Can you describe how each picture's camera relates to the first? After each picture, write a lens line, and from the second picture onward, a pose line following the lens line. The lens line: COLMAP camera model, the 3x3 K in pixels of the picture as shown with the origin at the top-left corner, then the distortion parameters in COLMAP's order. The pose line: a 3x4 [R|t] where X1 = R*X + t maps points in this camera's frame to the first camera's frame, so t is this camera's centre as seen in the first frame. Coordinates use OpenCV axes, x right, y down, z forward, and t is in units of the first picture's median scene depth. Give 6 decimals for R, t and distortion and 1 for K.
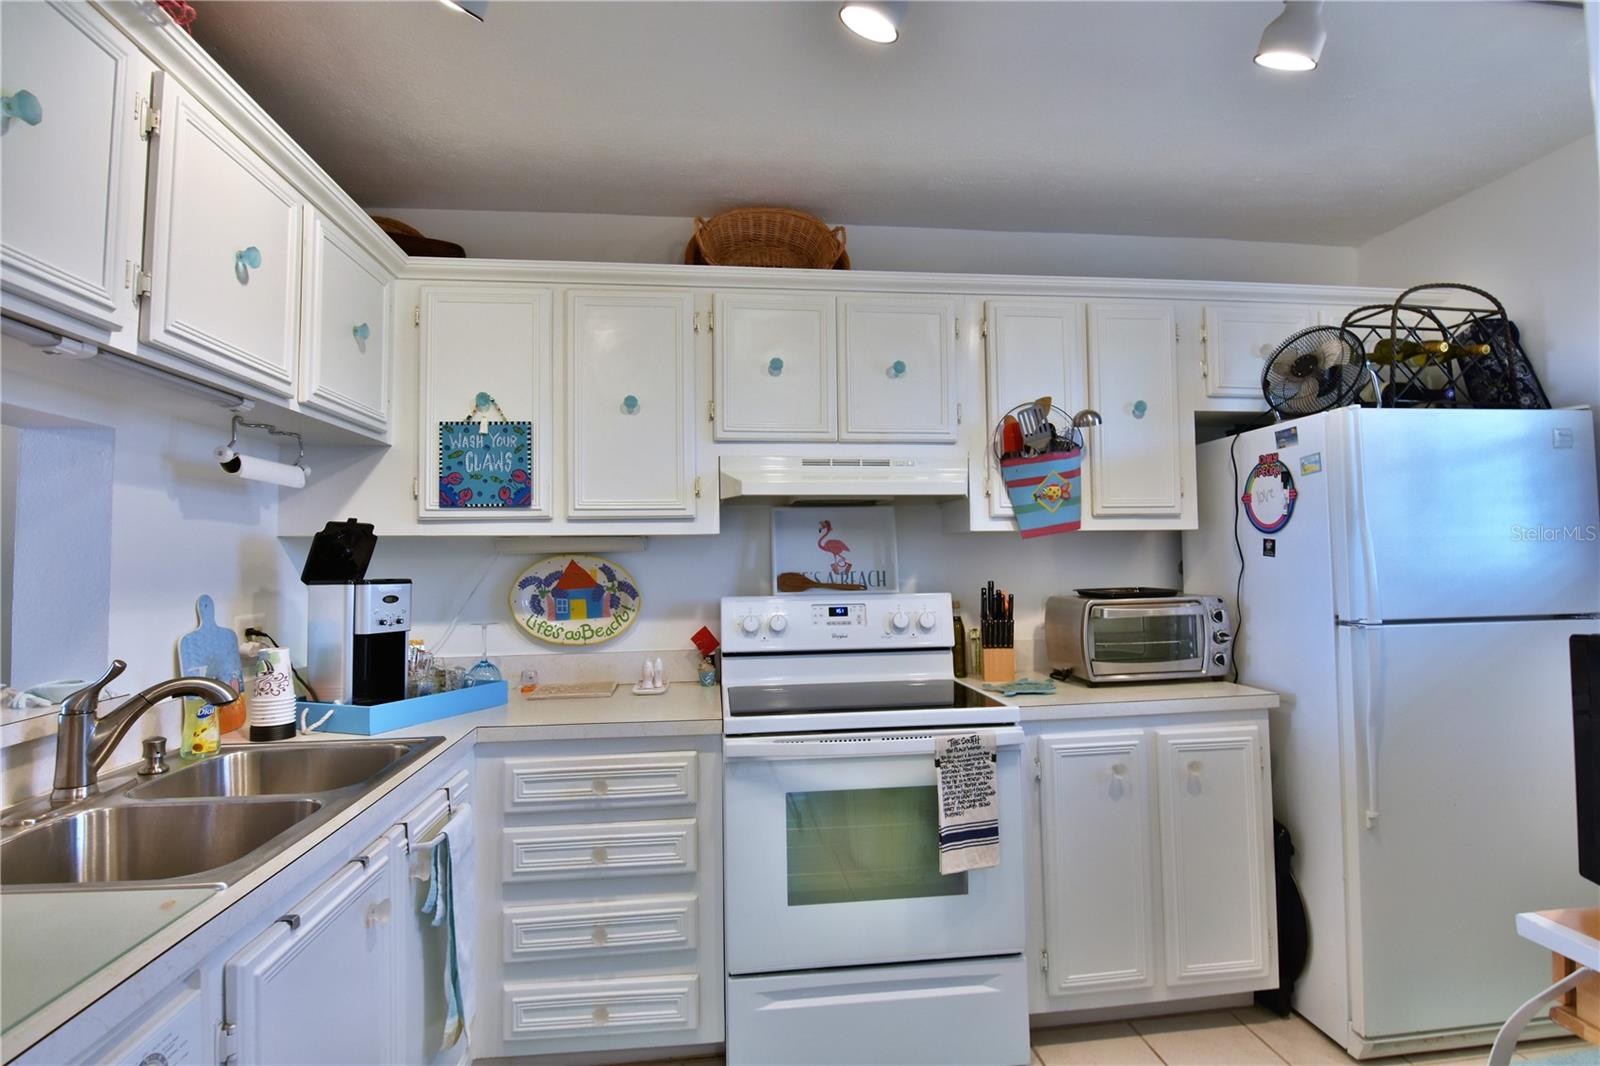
lens RADIAL K [[784.6, 0, 798.8], [0, 784.6, 525.1], [0, 0, 1]] dist [-0.000090, -0.015957]
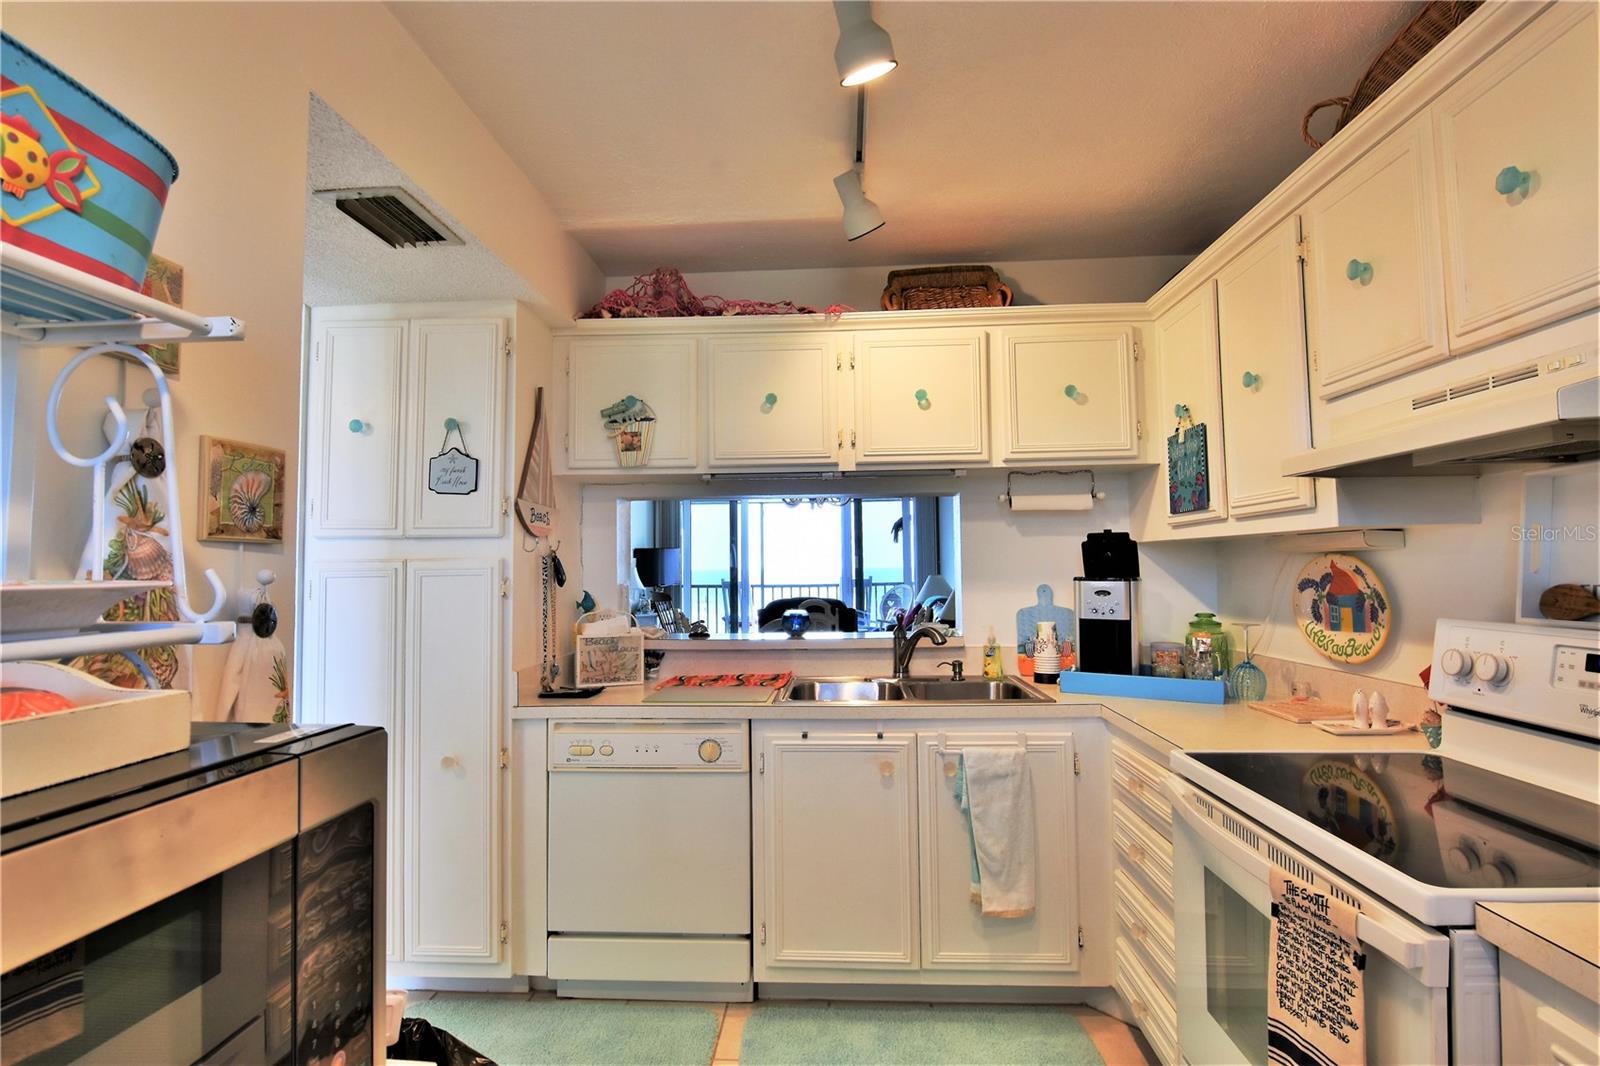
lens RADIAL K [[784.6, 0, 798.8], [0, 784.6, 525.1], [0, 0, 1]] dist [-0.000090, -0.015957]
pose [[-0.176876, -0.038058, -0.983497, 0.677166], [0.058850, 0.997055, -0.049167, 0.015226], [0.982472, -0.066575, -0.174115, 0.619587]]
